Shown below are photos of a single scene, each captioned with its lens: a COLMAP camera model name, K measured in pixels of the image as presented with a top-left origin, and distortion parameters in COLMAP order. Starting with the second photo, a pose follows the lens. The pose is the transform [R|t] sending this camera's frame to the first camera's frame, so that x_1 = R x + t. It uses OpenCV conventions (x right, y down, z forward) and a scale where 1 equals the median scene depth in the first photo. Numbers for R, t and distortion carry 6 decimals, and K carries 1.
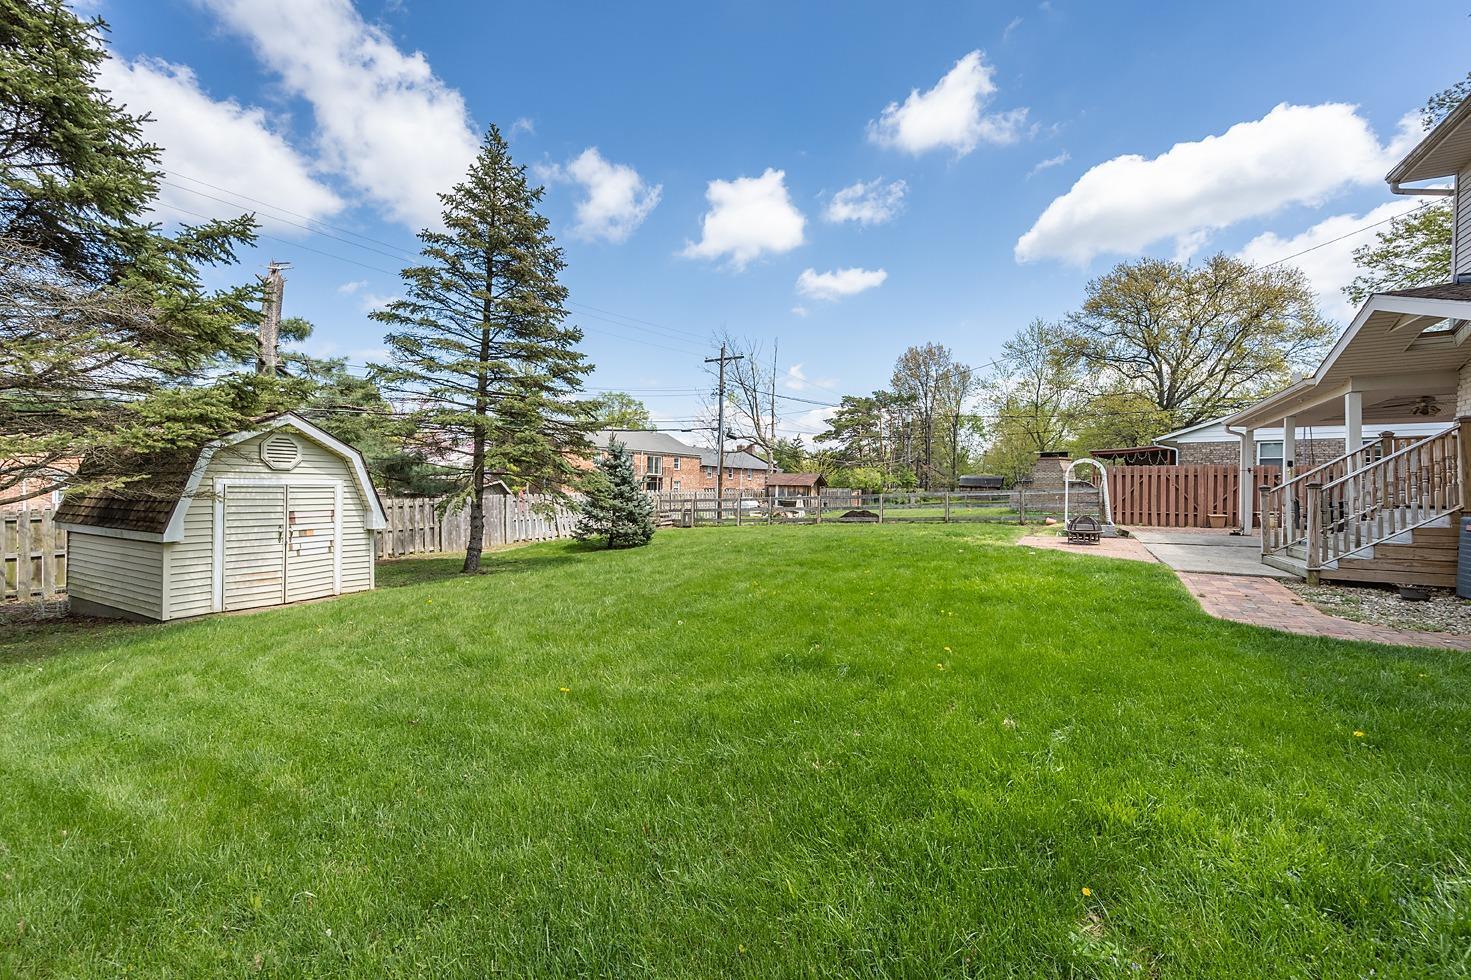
lens RADIAL K [[583.0, 0, 735.5], [0, 583.0, 490.0], [0, 0, 1]] dist [0.001268, -0.000038]
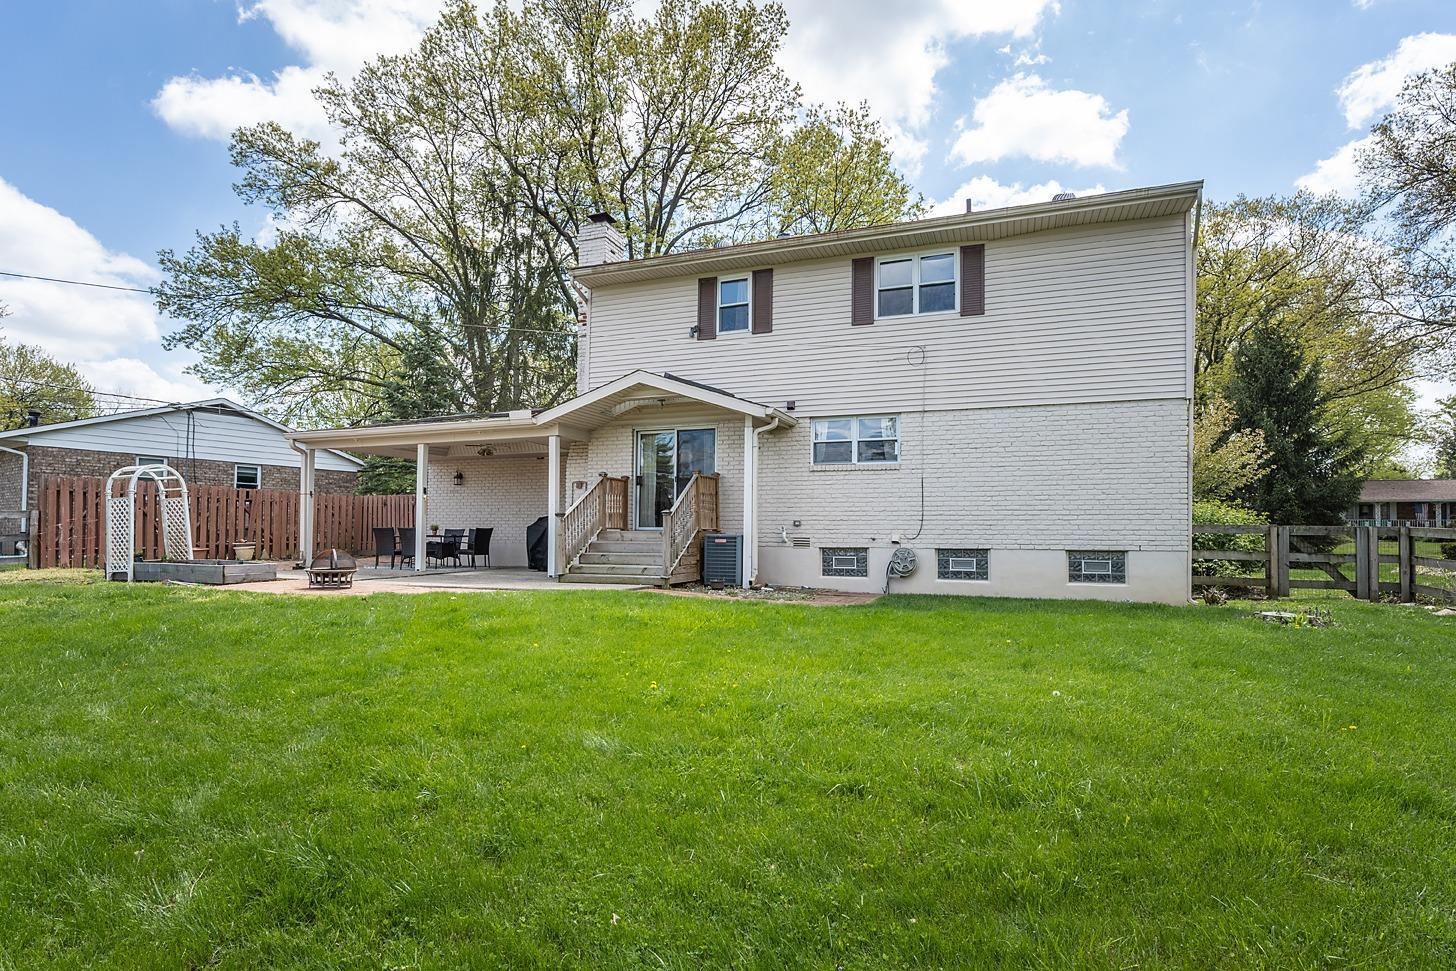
lens RADIAL K [[754.9, 0, 729.9], [0, 754.9, 512.9], [0, 0, 1]] dist [-0.001285, -0.000158]
pose [[-0.156142, 0.016128, 0.987603, -0.135787], [-0.005825, 0.999834, -0.017249, 0.004138], [-0.987717, -0.008446, -0.156022, 0.220099]]
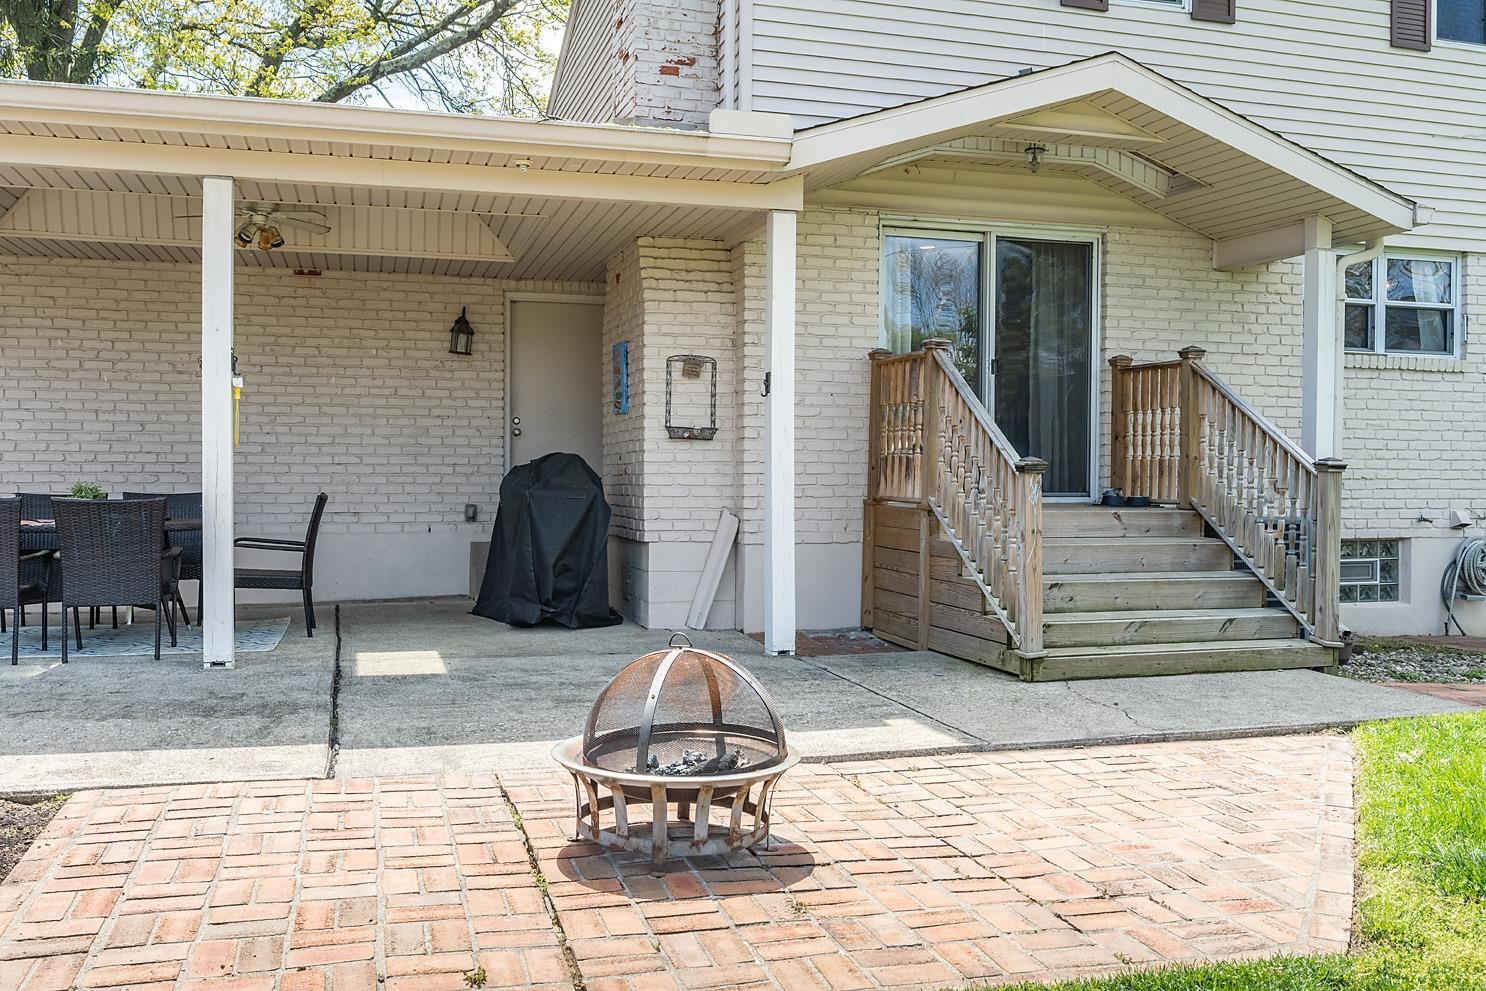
lens RADIAL K [[1286.4, 0, 743.0], [0, 1286.4, 495.5], [0, 0, 1]] dist [-0.003875, -0.000795]
pose [[-0.725484, -0.028766, 0.687637, 0.122654], [-0.014460, 0.999543, 0.026559, -0.000769], [-0.688087, 0.009325, -0.725569, 0.408335]]
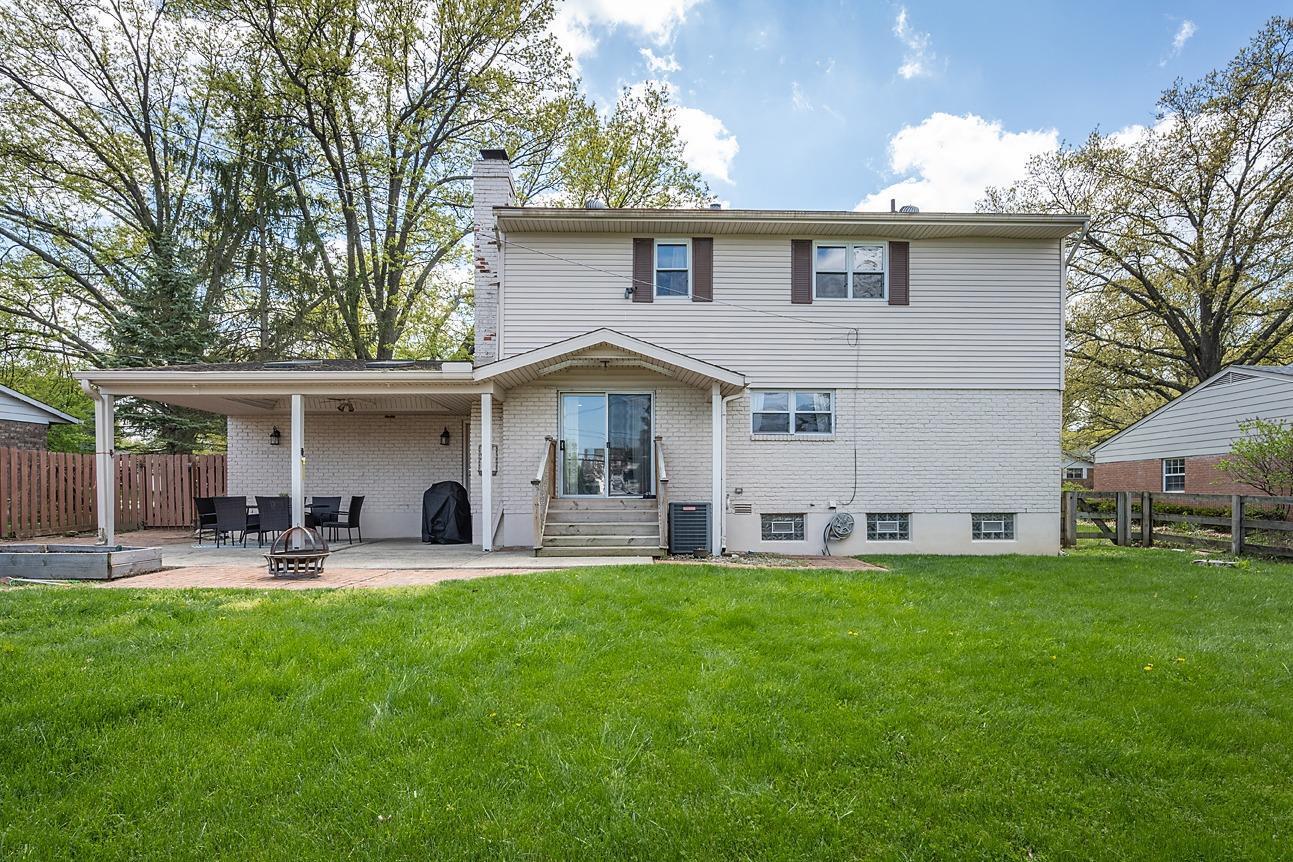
lens RADIAL K [[692.6, 0, 646.4], [0, 692.6, 500.0], [0, 0, 1]] dist [-0.000994, -0.000521]
pose [[-0.526915, -0.015426, 0.849778, -0.048146], [-0.003304, 0.999865, 0.016102, 0.001920], [-0.849912, 0.005677, -0.526895, 0.356404]]
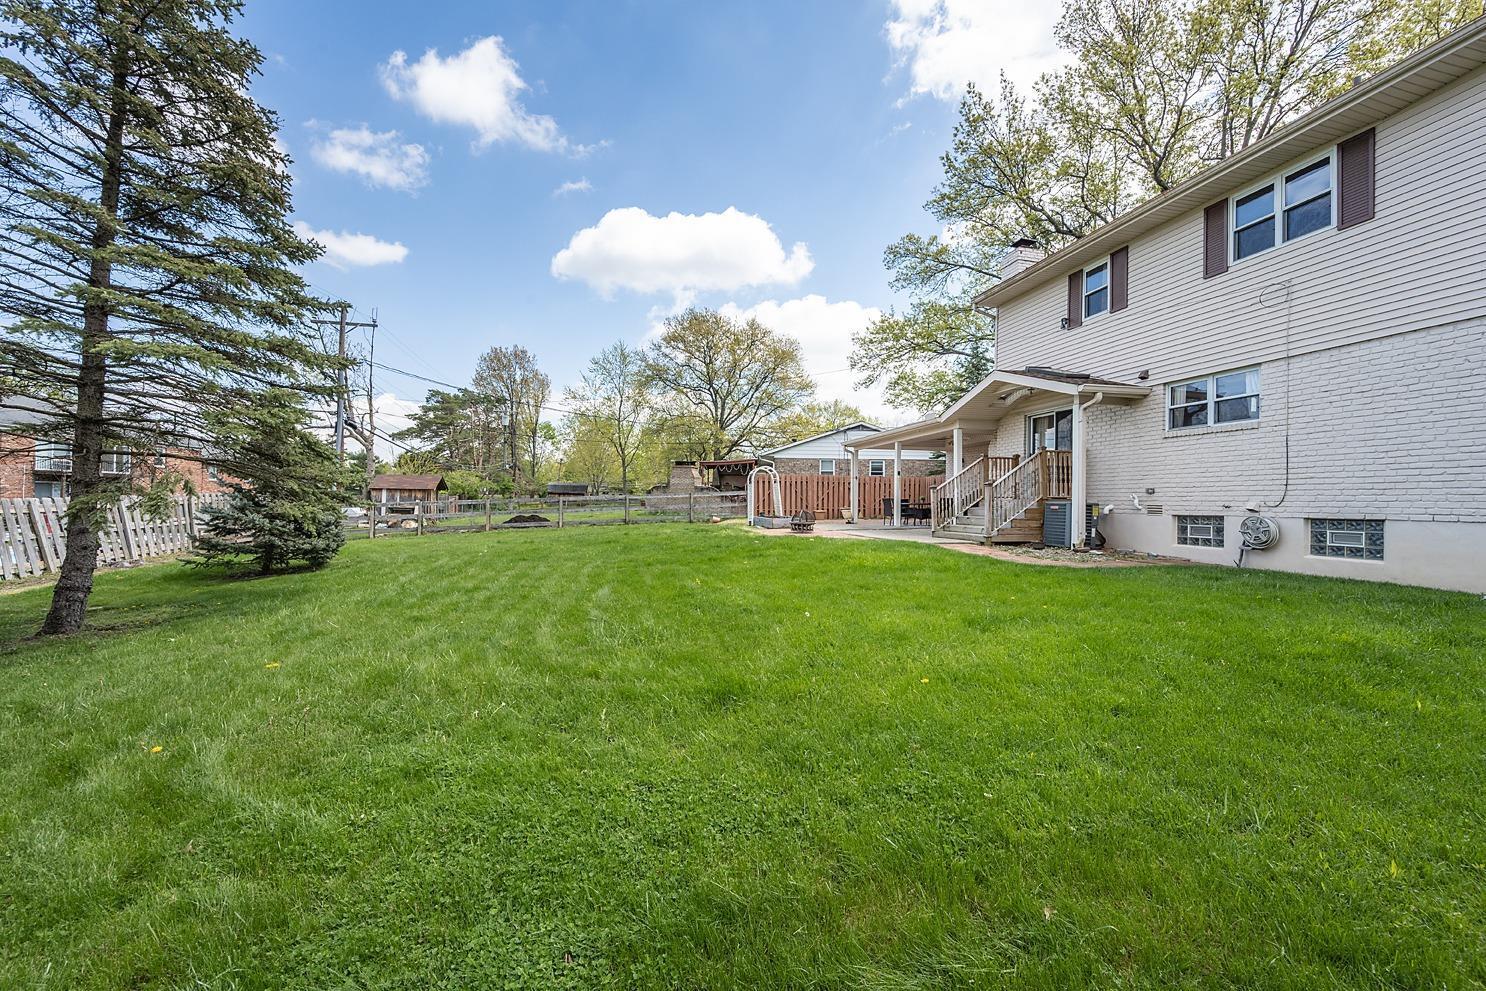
lens RADIAL K [[589.0, 0, 743.0], [0, 589.0, 495.5], [0, 0, 1]] dist [0.001268, -0.000038]
pose [[0.734587, 0.000537, 0.678515, -0.121520], [0.002635, 0.999990, -0.003644, 0.005480], [-0.678510, 0.004464, 0.734578, 0.050307]]
